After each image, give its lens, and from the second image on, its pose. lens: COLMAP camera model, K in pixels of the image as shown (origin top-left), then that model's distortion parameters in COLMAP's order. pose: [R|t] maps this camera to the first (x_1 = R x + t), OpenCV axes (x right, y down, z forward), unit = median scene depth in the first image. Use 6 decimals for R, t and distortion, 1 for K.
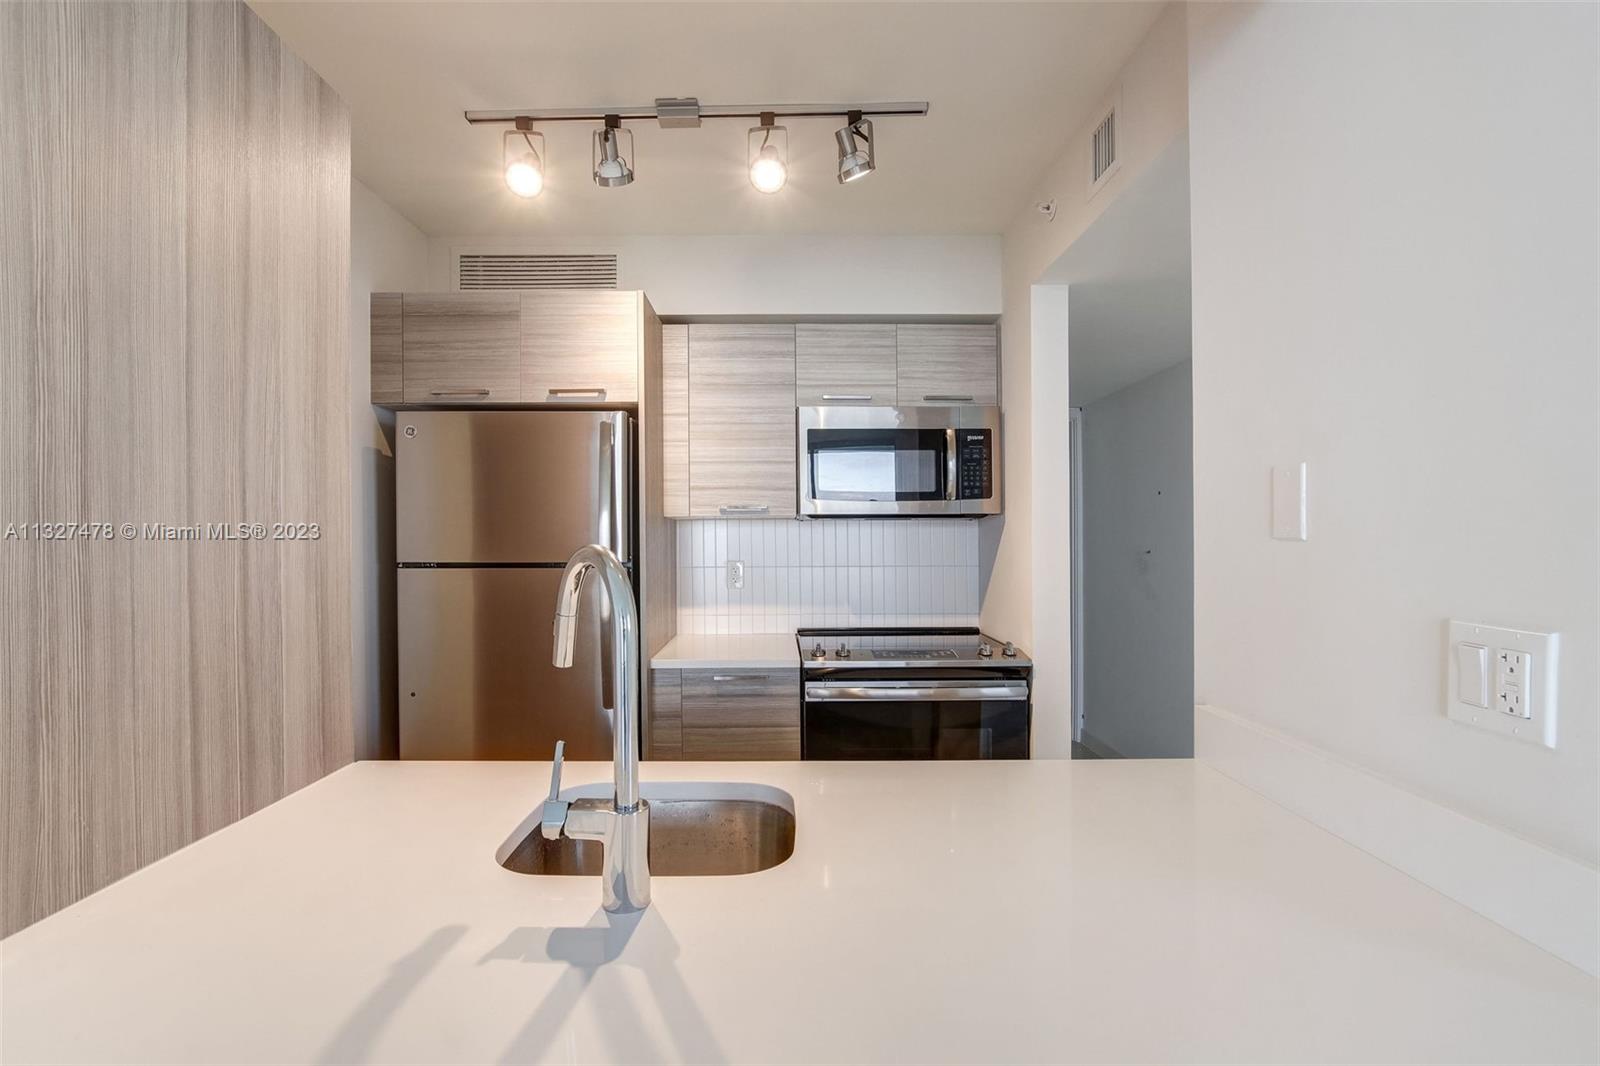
lens RADIAL K [[766.7, 0, 806.0], [0, 766.7, 527.3], [0, 0, 1]] dist [-0.001403, 0.000034]
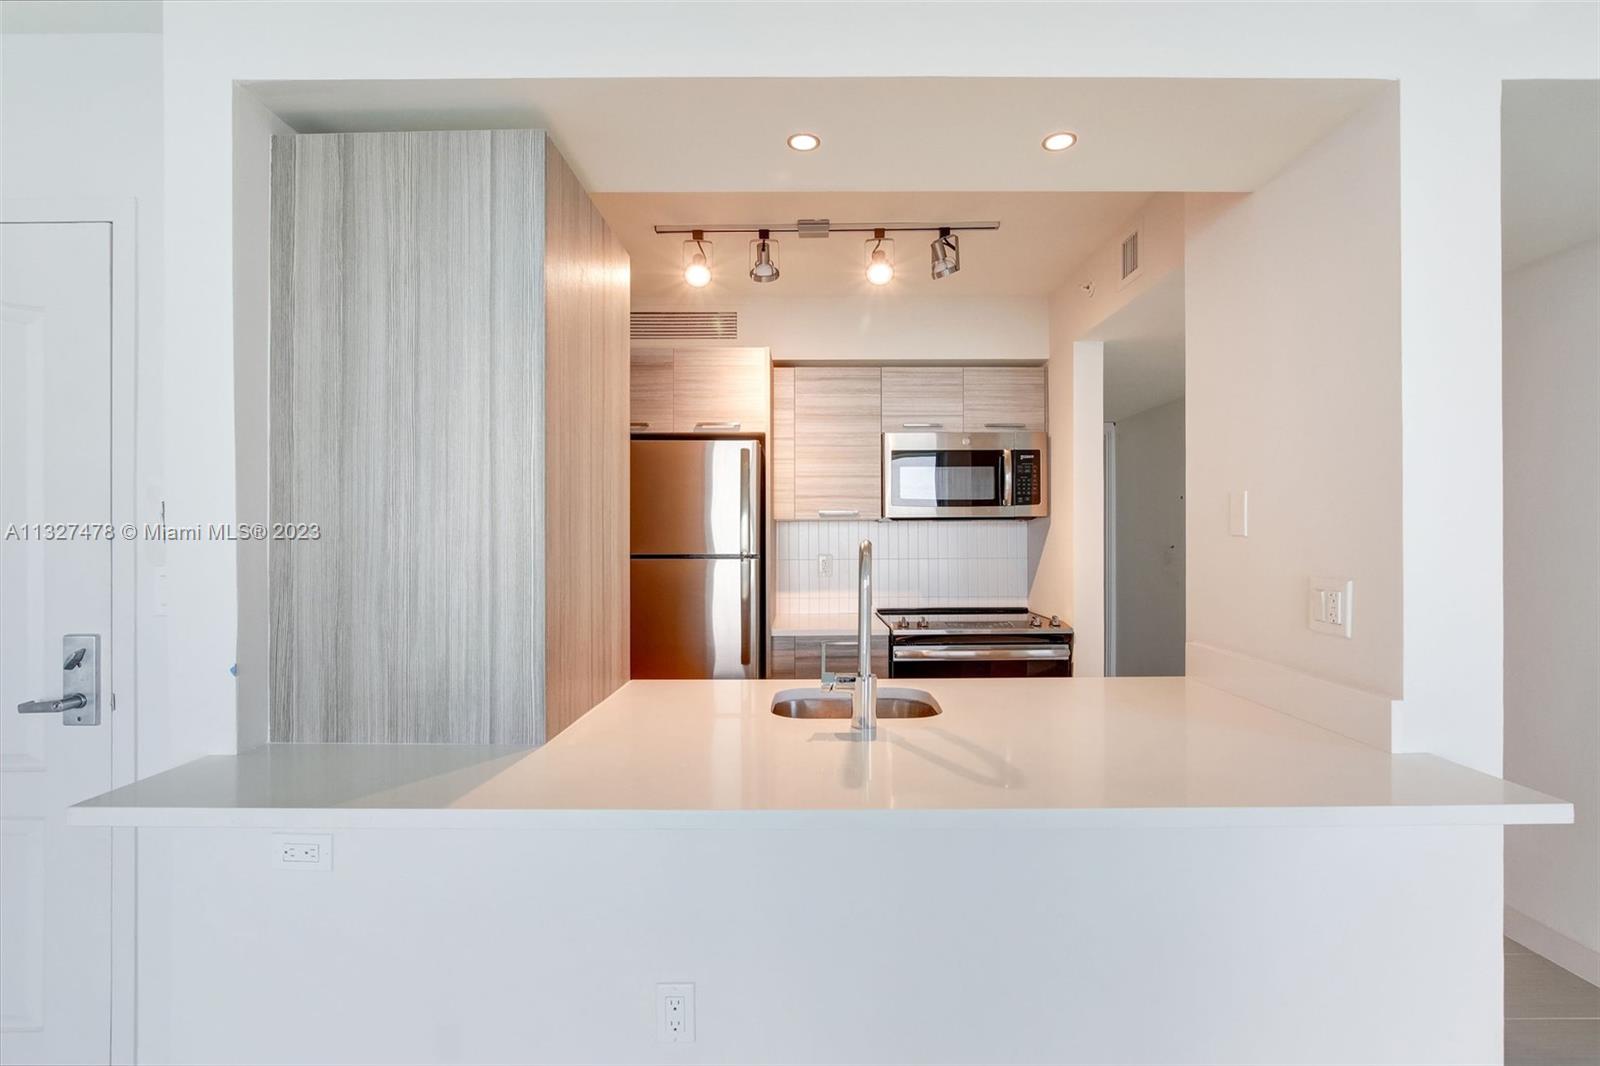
lens RADIAL K [[718.9, 0, 800.0], [0, 718.9, 533.0], [0, 0, 1]] dist [0.038706, -0.020089]
pose [[0.997718, -0.001186, -0.067510, -0.077637], [0.001809, 0.999956, 0.009170, -0.001926], [0.067497, -0.009272, 0.997676, -0.232539]]
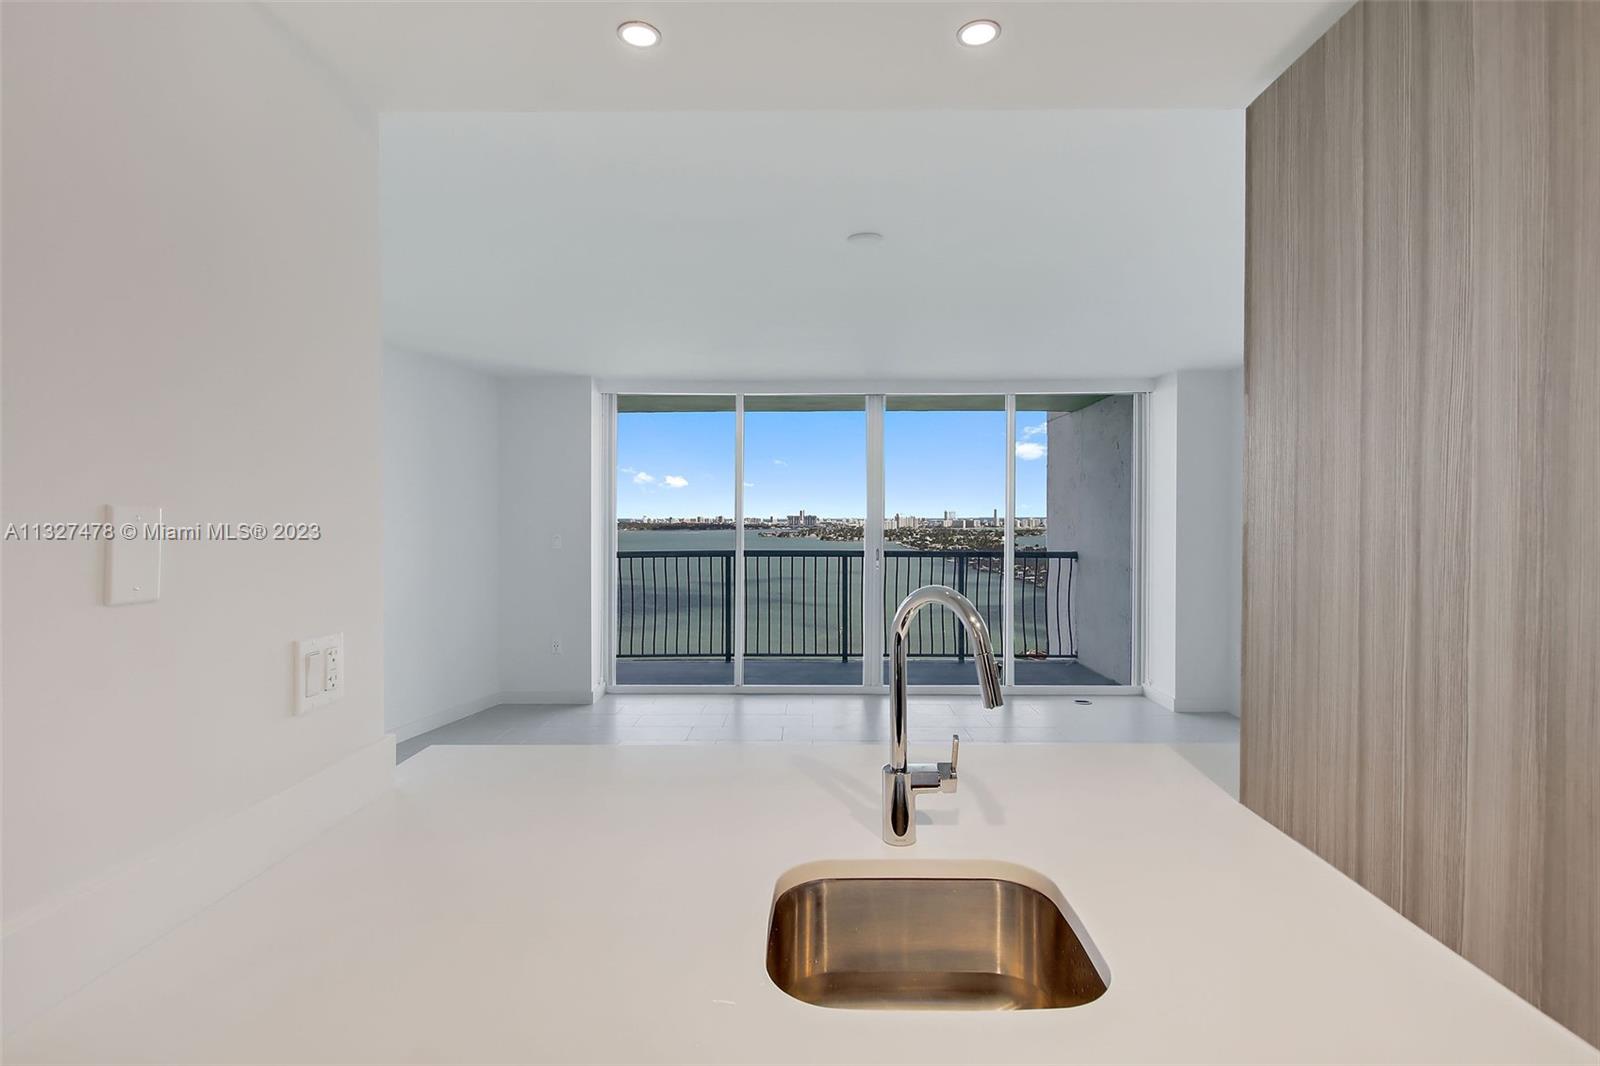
lens RADIAL K [[766.7, 0, 806.0], [0, 766.7, 527.3], [0, 0, 1]] dist [-0.001403, 0.000034]
pose [[-0.998809, 0.008869, 0.047983, -0.036192], [0.008808, 0.999960, -0.001481, -0.019726], [-0.047995, -0.001057, -0.998847, 0.617396]]
